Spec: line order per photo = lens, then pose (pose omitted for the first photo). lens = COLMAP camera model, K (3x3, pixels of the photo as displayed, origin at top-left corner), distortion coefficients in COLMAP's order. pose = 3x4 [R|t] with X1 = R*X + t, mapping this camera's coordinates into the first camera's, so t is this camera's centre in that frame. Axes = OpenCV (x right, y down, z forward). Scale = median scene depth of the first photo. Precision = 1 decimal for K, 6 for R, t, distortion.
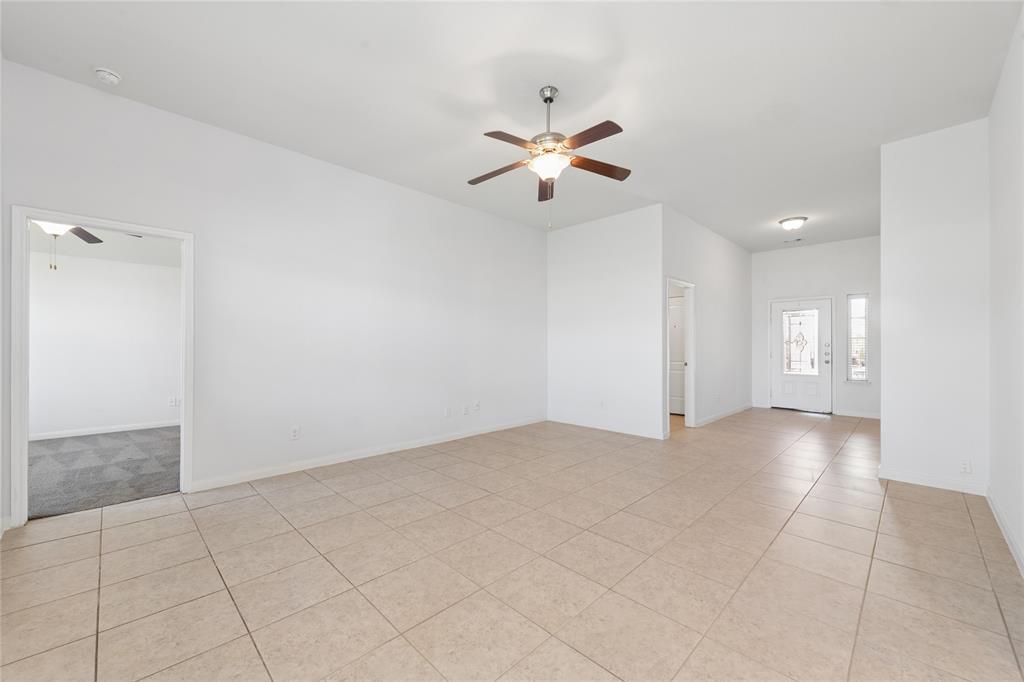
lens RADIAL K [[402.7, 0, 513.4], [0, 402.7, 344.1], [0, 0, 1]] dist [-0.001485, 0.000013]
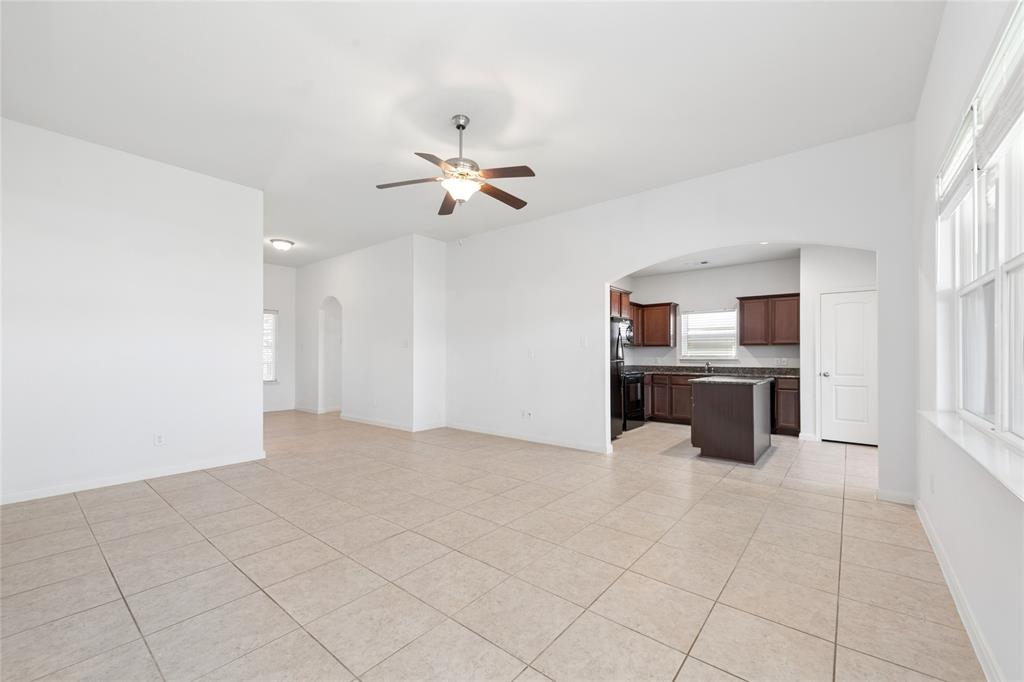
lens RADIAL K [[415.7, 0, 492.8], [0, 415.7, 351.5], [0, 0, 1]] dist [0.001015, 0.000007]
pose [[-0.076159, 0.003286, 0.997090, -1.006782], [-0.004867, 0.999981, -0.003667, 0.001584], [-0.997084, -0.005132, -0.076141, 0.967529]]
